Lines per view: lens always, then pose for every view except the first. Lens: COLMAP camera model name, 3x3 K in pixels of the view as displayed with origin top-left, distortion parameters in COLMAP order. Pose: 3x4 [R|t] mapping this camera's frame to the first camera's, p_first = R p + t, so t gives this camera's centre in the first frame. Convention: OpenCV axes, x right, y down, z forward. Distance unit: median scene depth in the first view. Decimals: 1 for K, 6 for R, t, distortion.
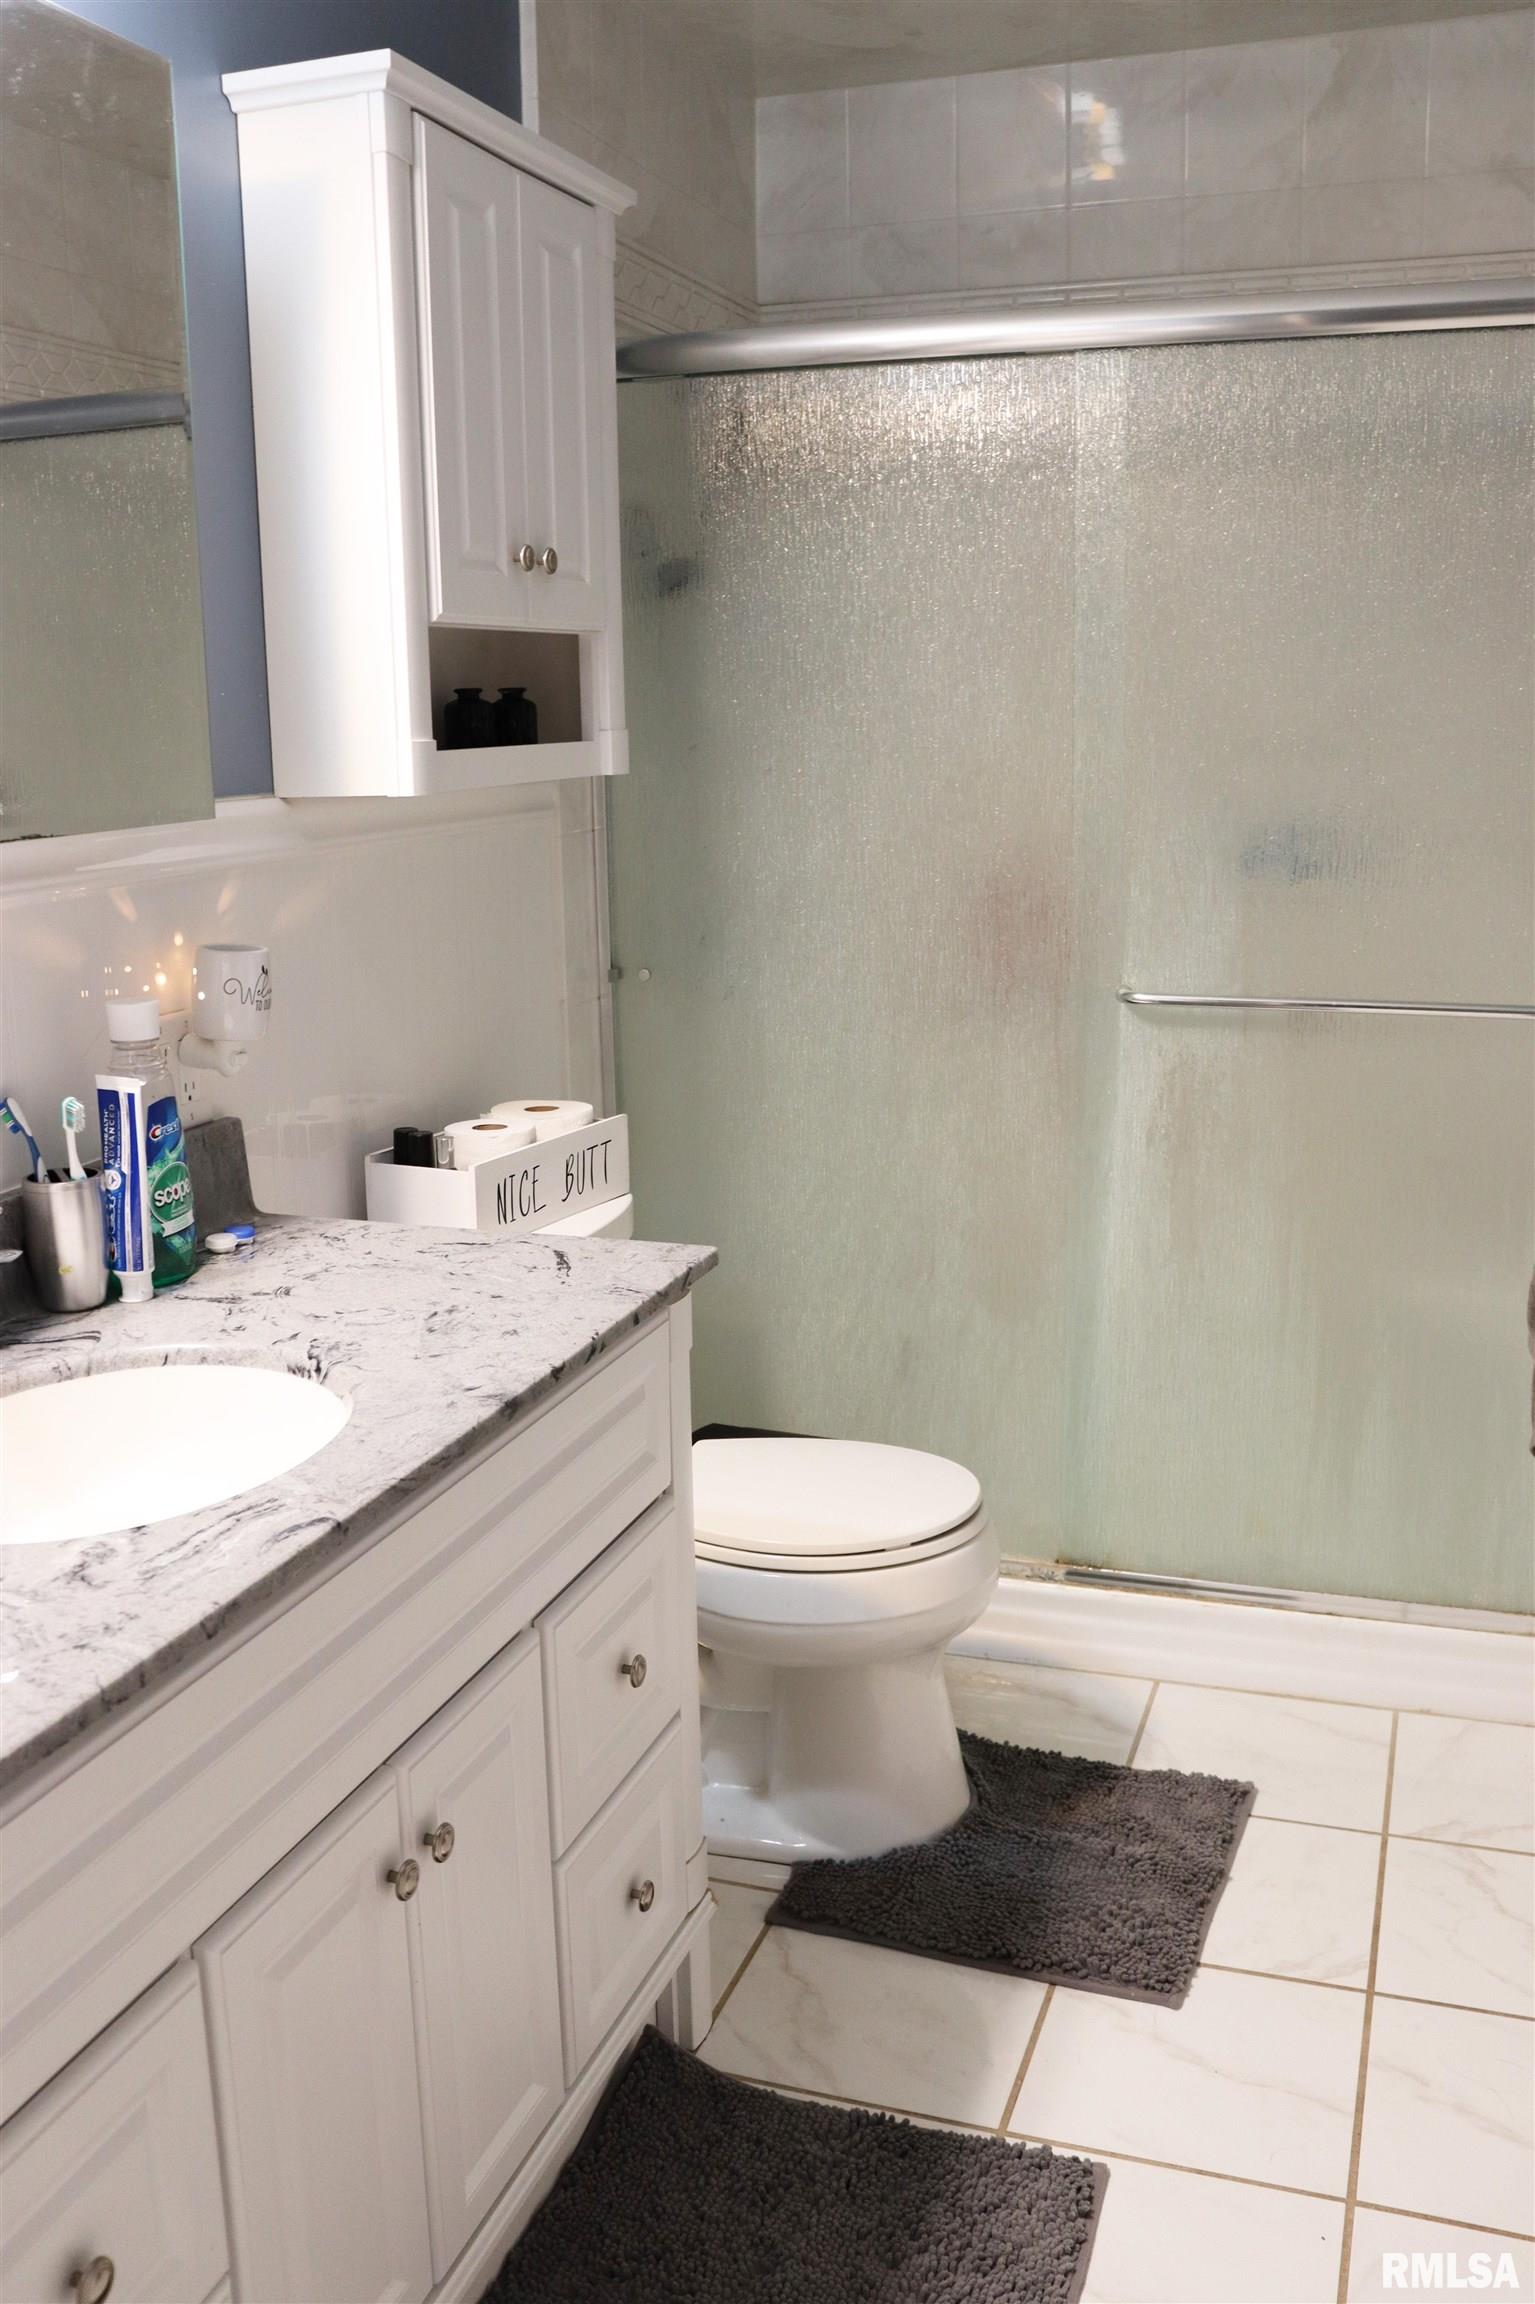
lens RADIAL K [[1985.0, 0, 767.5], [0, 1985.0, 1152.0], [0, 0, 1]] dist [-0.171610, 0.158034]
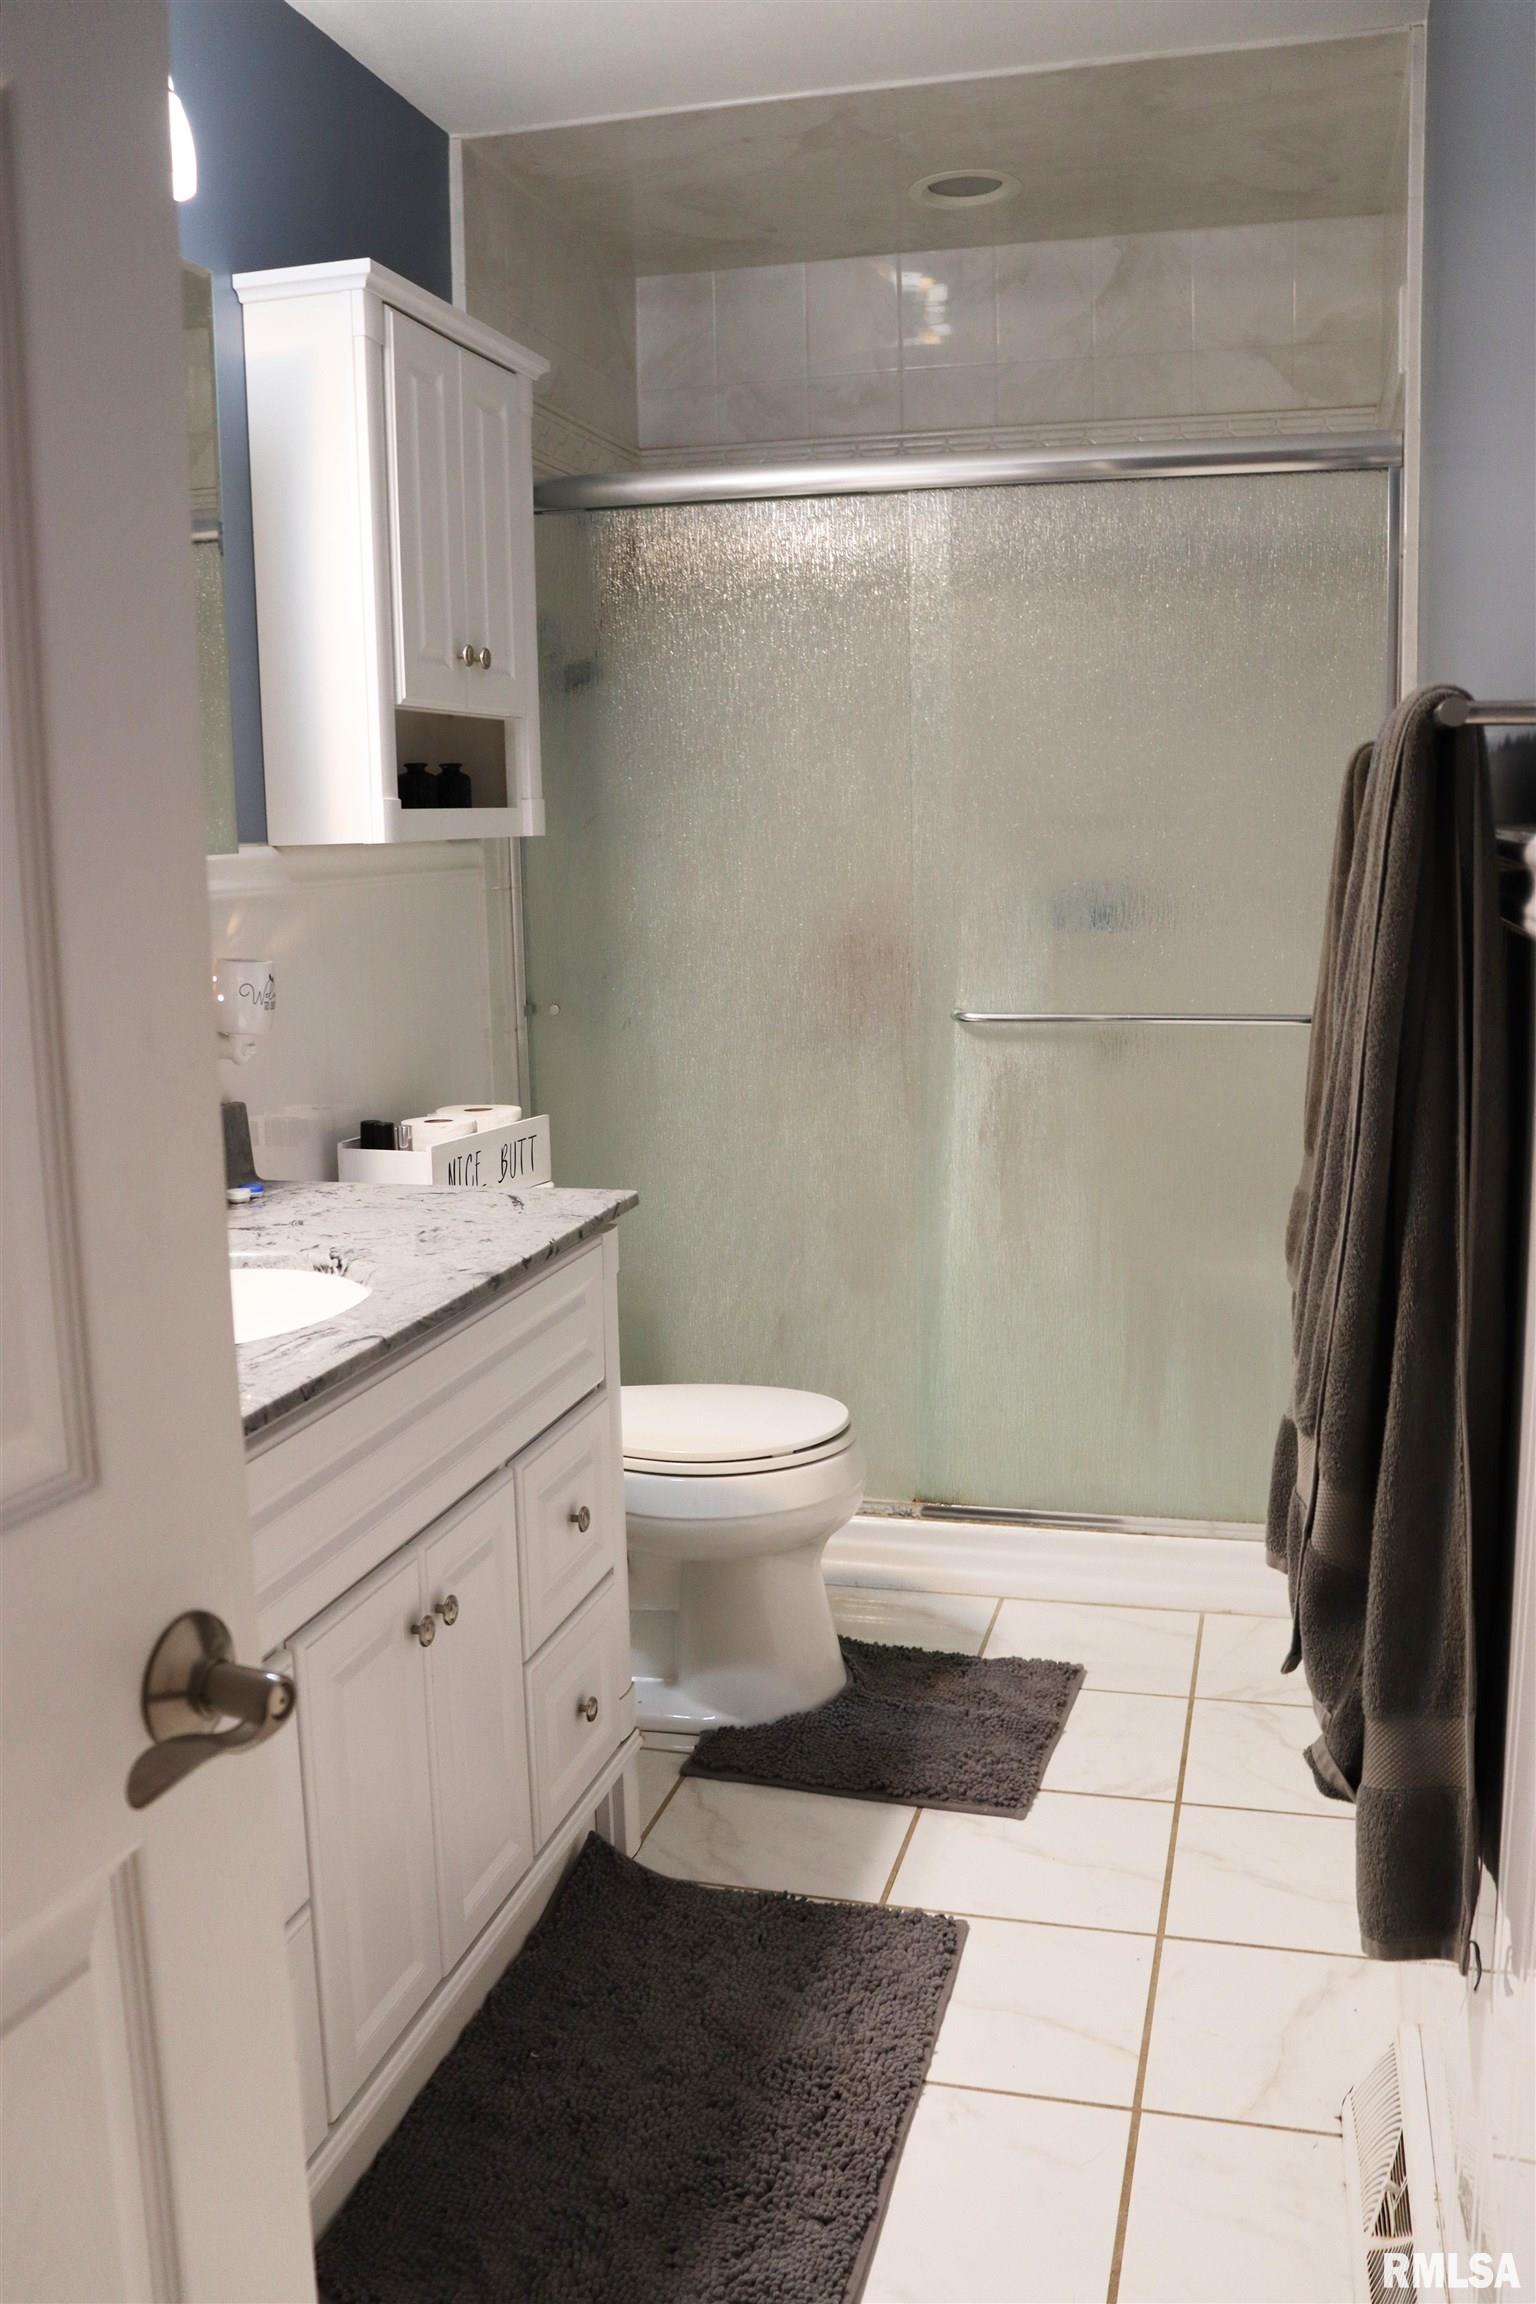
lens RADIAL K [[1985.0, 0, 768.0], [0, 1985.0, 1152.0], [0, 0, 1]] dist [-0.171610, 0.158034]
pose [[0.997066, -0.014712, 0.075126, -0.031151], [0.019147, 0.998094, -0.058671, 0.082911], [-0.074120, 0.059937, 0.995447, -0.221230]]
